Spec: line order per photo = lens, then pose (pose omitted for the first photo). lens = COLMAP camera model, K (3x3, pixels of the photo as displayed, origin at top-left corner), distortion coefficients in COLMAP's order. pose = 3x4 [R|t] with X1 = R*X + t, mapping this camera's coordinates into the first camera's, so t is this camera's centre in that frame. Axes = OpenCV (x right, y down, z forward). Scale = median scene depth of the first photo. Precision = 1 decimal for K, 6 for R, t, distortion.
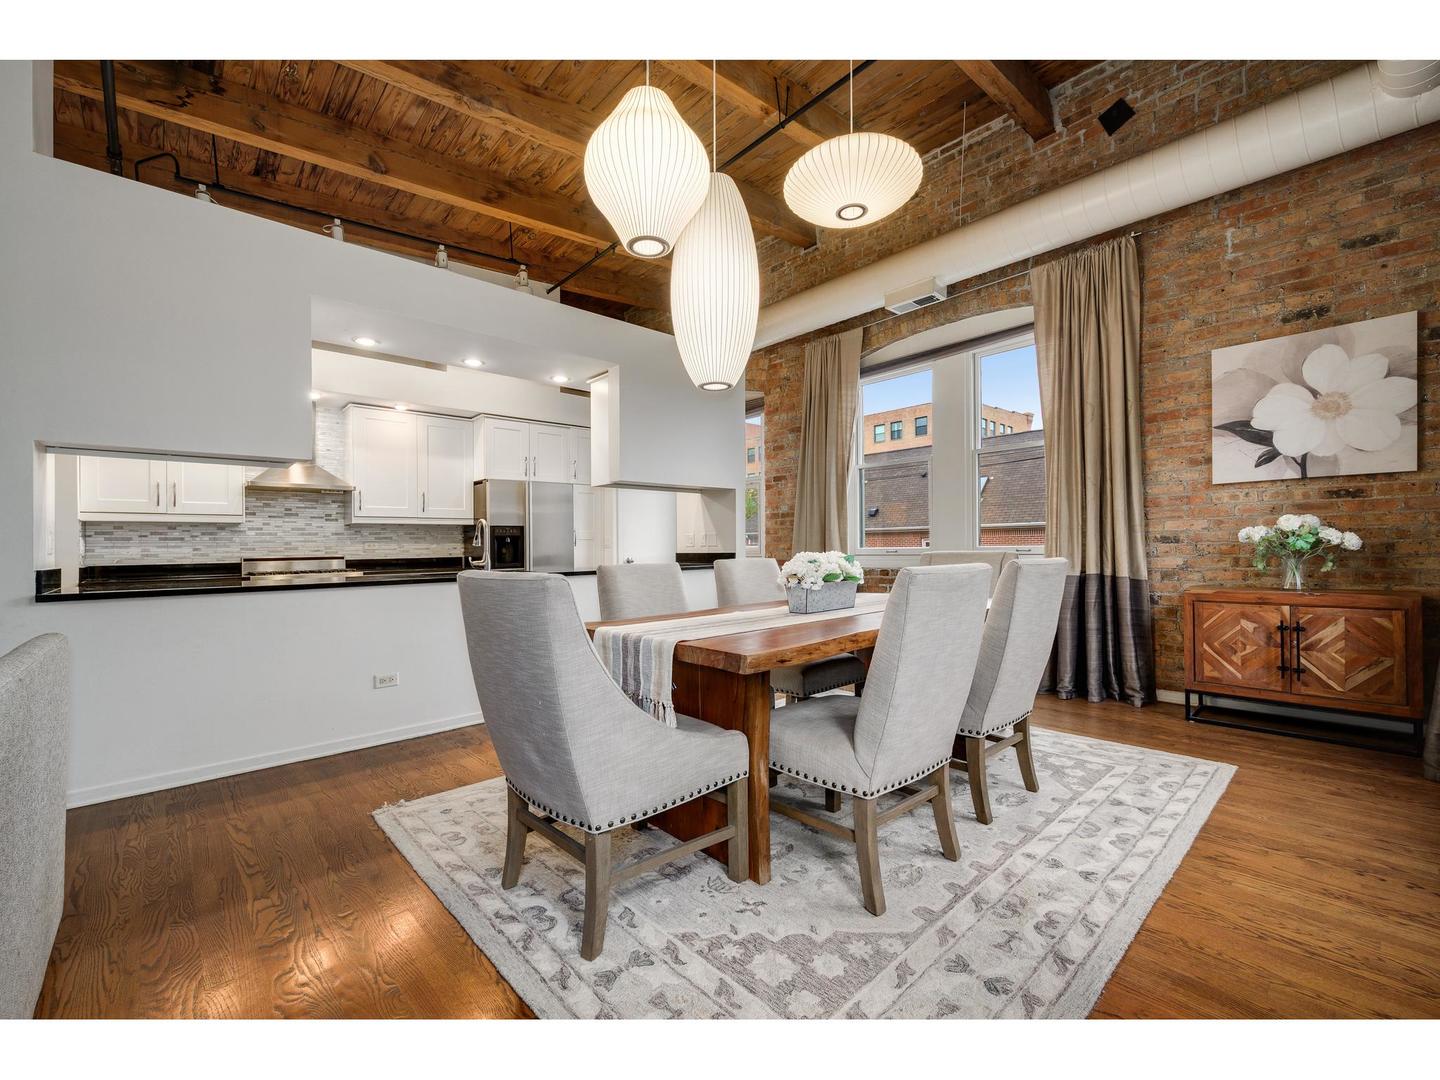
lens RADIAL K [[569.9, 0, 728.0], [0, 569.9, 545.5], [0, 0, 1]] dist [-0.002258, 0.000520]
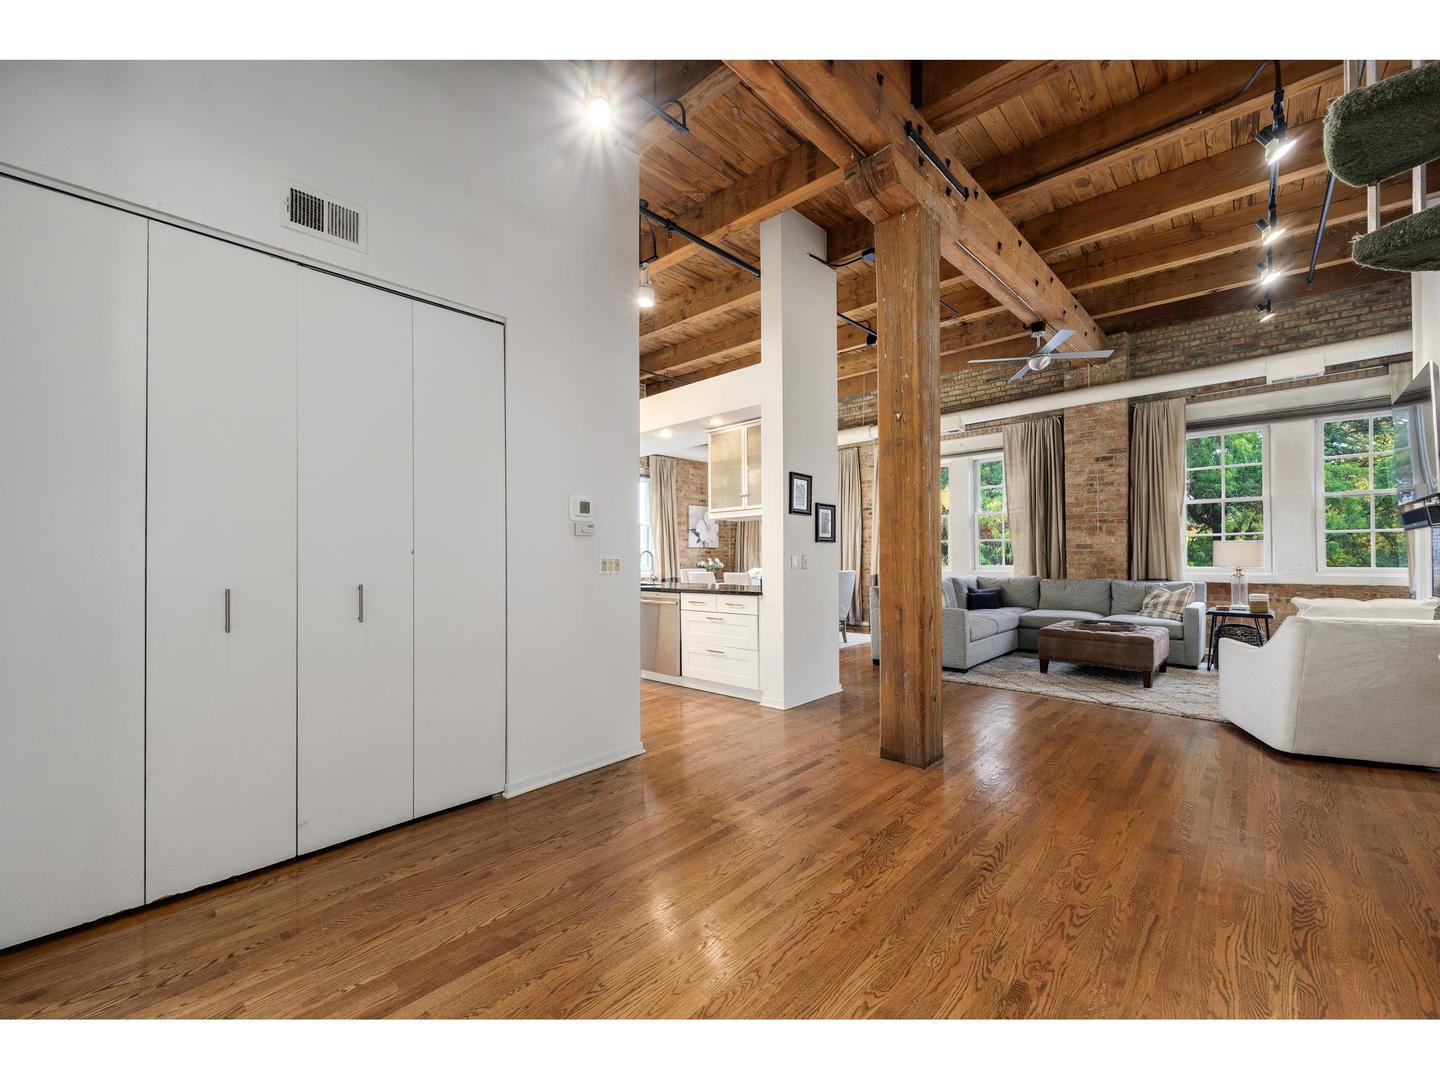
lens RADIAL K [[569.9, 0, 700.4], [0, 569.9, 555.8], [0, 0, 1]] dist [-0.002258, 0.000520]
pose [[-0.004244, 0.021113, 0.999768, -2.258355], [0.009055, 0.999737, -0.021074, 0.006032], [-0.999950, 0.008963, -0.004434, 0.932275]]
